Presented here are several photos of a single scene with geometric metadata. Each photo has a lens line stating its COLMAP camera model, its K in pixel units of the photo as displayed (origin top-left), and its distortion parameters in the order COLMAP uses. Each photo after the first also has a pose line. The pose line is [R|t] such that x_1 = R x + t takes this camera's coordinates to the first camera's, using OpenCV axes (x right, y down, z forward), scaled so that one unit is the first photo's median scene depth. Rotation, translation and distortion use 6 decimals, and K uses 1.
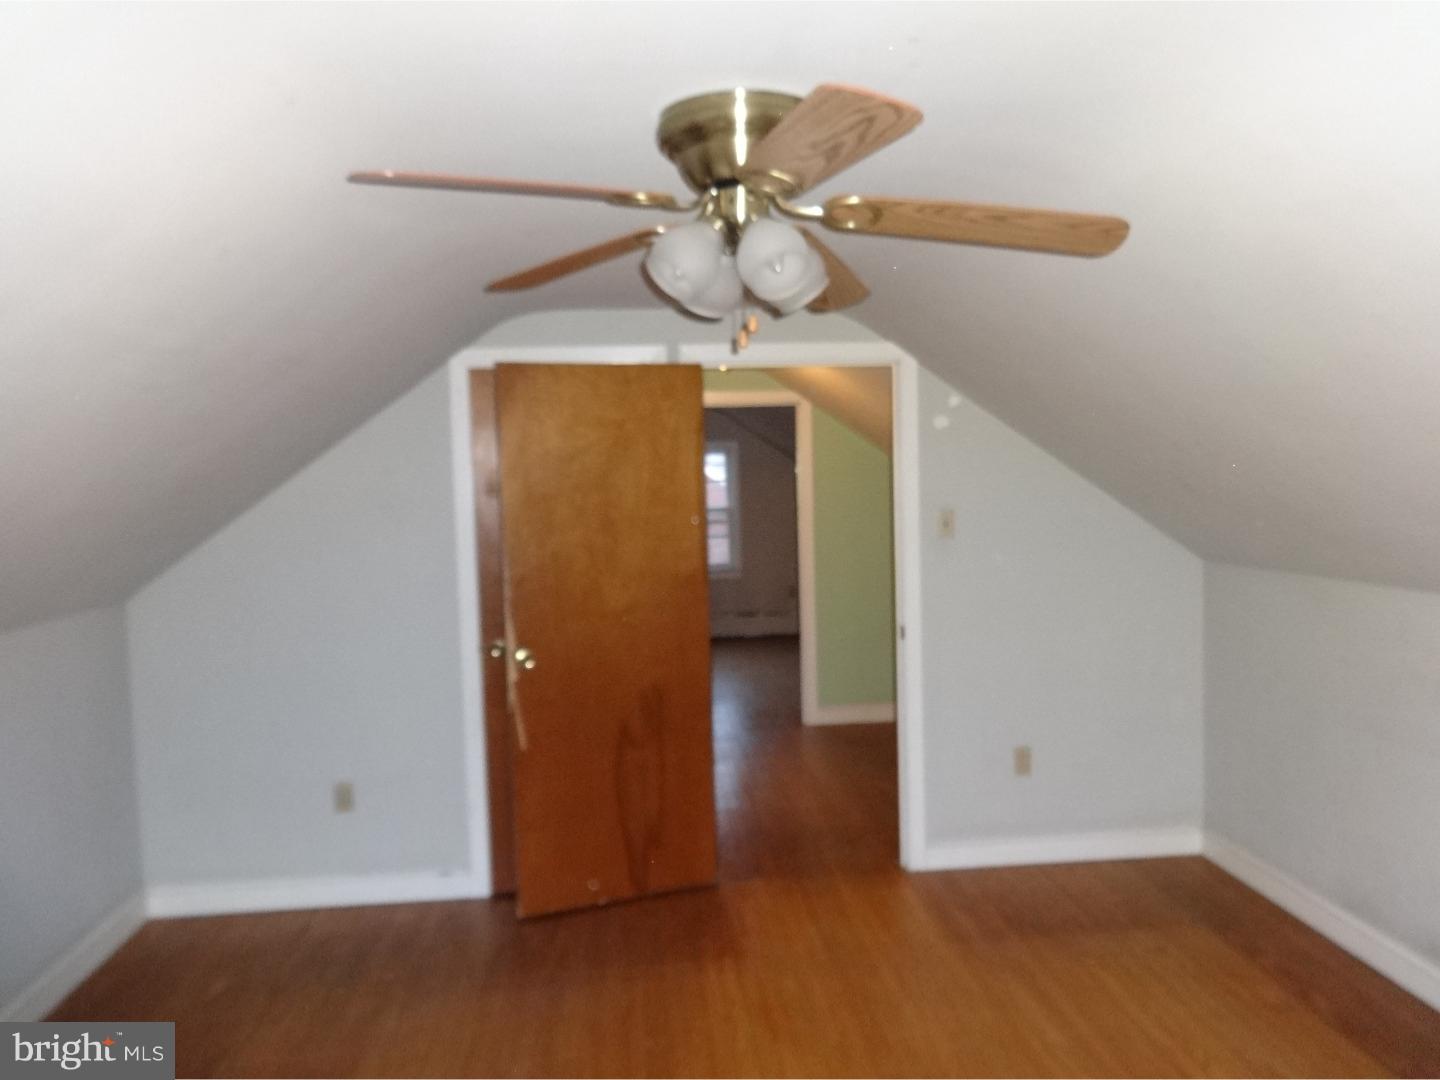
lens RADIAL K [[1085.3, 0, 732.3], [0, 1085.3, 545.9], [0, 0, 1]] dist [0.015652, -0.007367]
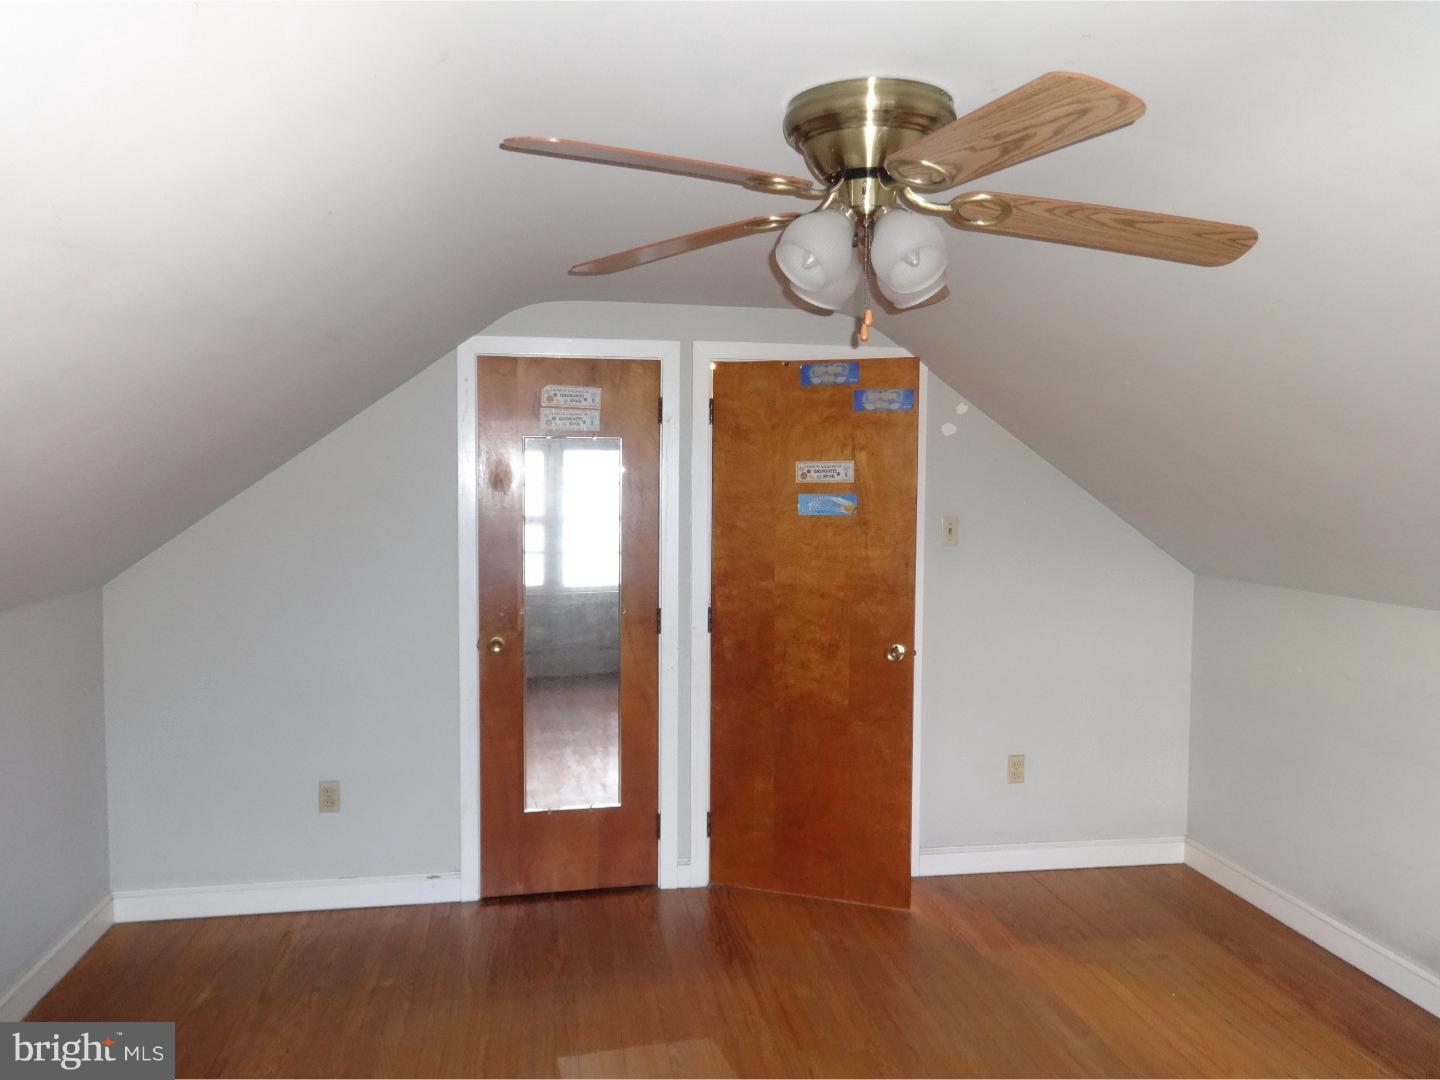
lens RADIAL K [[1085.3, 0, 726.3], [0, 1085.3, 542.3], [0, 0, 1]] dist [0.015652, -0.007367]
pose [[0.996885, 0.029402, 0.073181, -0.173438], [-0.028827, 0.999545, -0.008899, 0.010311], [-0.073409, 0.006762, 0.997279, 0.031966]]
